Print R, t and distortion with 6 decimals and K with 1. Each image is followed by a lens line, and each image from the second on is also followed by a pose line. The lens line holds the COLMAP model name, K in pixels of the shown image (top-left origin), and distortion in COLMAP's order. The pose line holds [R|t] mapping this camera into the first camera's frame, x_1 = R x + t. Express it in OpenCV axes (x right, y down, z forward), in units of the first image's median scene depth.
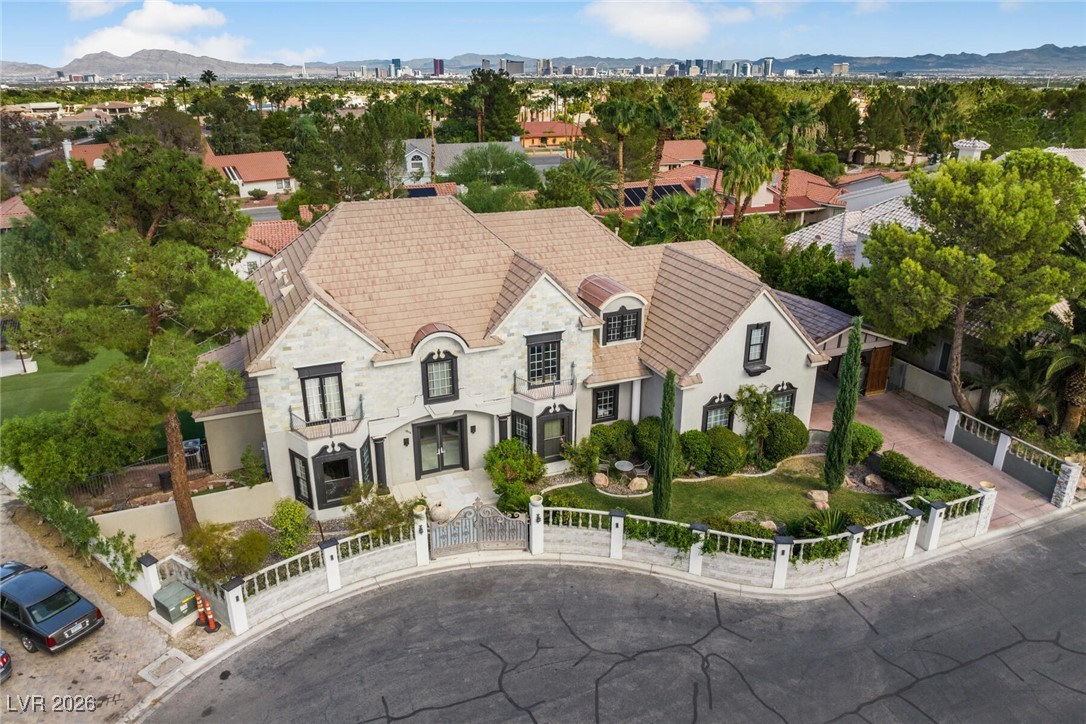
lens RADIAL K [[760.0, 0, 543.0], [0, 760.0, 362.0], [0, 0, 1]] dist [-0.031794, 0.000692]
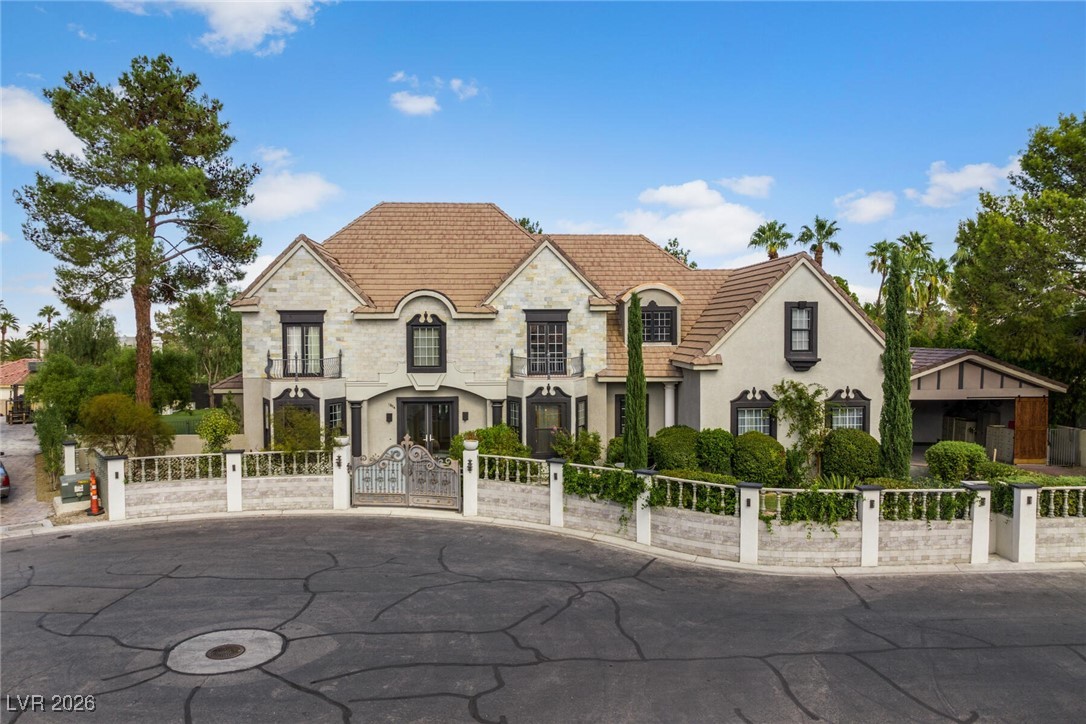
lens RADIAL K [[760.0, 0, 543.0], [0, 760.0, 362.0], [0, 0, 1]] dist [-0.031794, 0.000692]
pose [[0.942685, 0.010685, -0.333512, 0.331672], [-0.118442, 0.945119, -0.304502, 0.327868], [0.311955, 0.326551, 0.892215, 0.229675]]
